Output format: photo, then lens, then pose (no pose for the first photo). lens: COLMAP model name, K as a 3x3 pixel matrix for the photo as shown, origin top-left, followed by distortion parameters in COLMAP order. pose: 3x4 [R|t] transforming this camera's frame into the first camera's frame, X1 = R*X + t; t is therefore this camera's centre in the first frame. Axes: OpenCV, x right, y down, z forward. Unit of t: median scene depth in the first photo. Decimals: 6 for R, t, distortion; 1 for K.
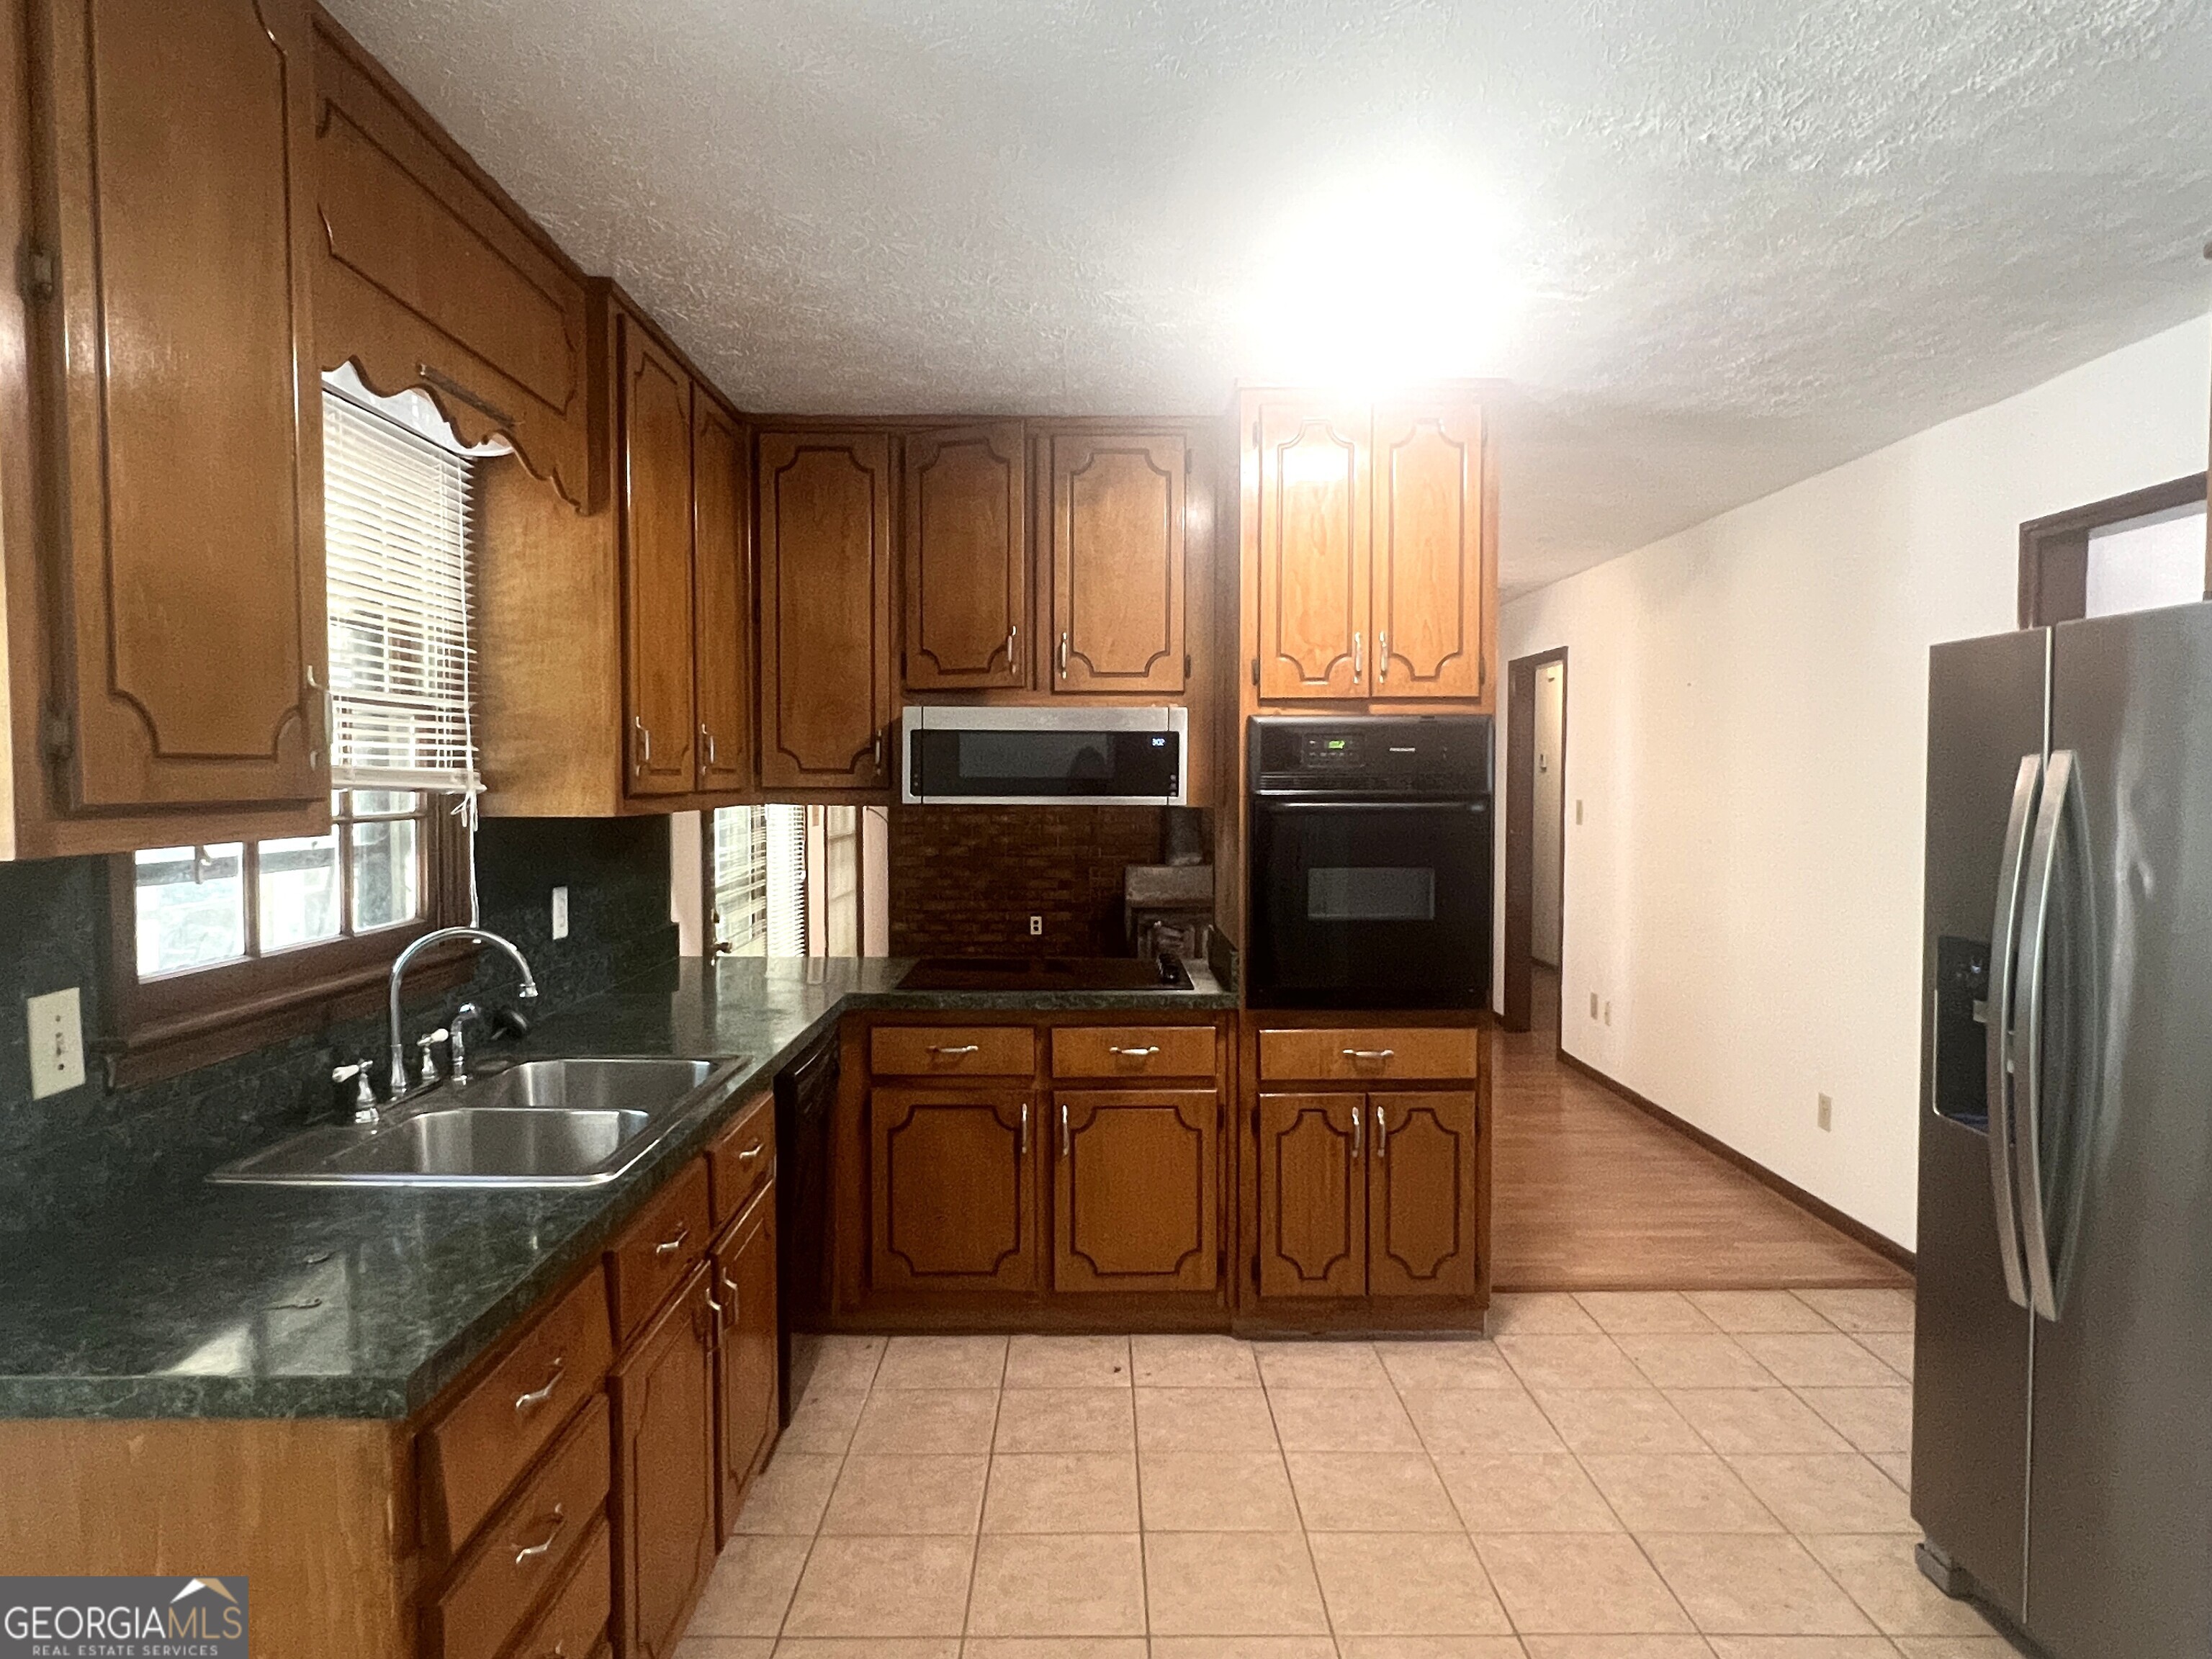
lens RADIAL K [[1366.2, 0, 1086.4], [0, 1366.2, 836.9], [0, 0, 1]] dist [-0.001639, 0.003608]
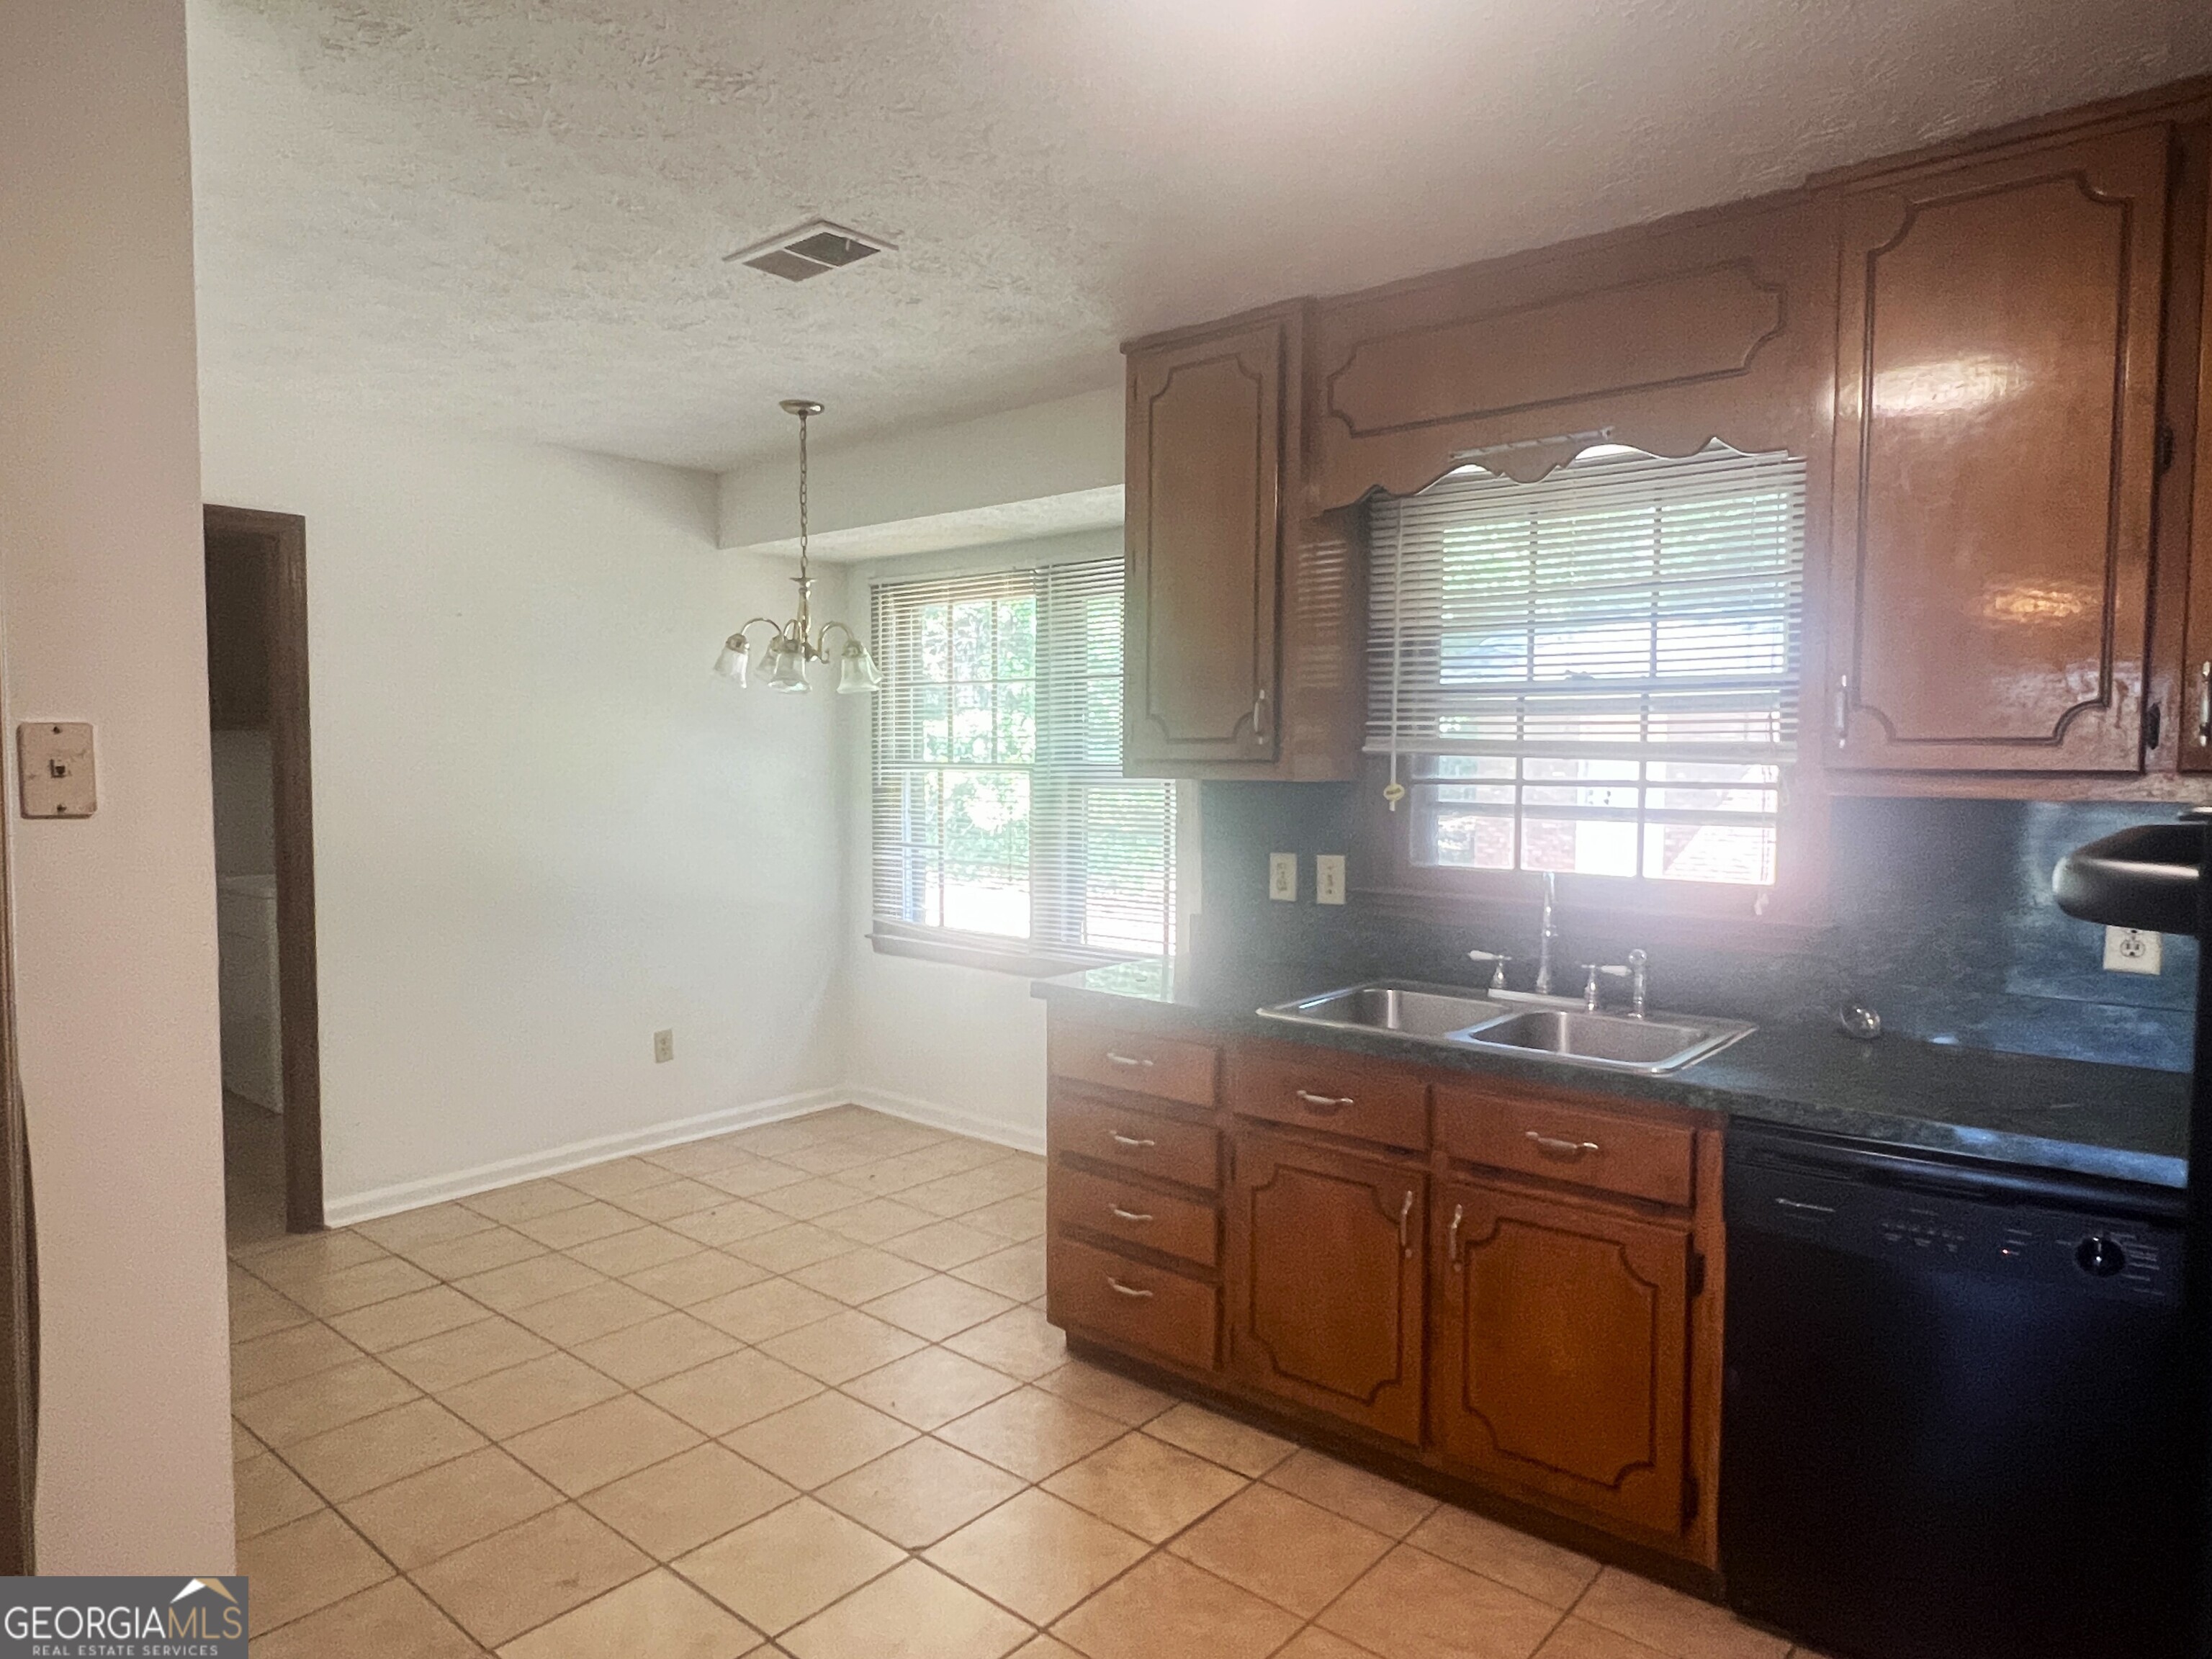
lens RADIAL K [[1366.2, 0, 1086.4], [0, 1366.2, 836.9], [0, 0, 1]] dist [-0.001639, 0.003608]
pose [[-0.651805, 0.035268, -0.757566, 0.793421], [-0.043151, 0.995575, 0.083475, -0.051855], [0.757158, 0.087100, -0.647399, 1.579845]]
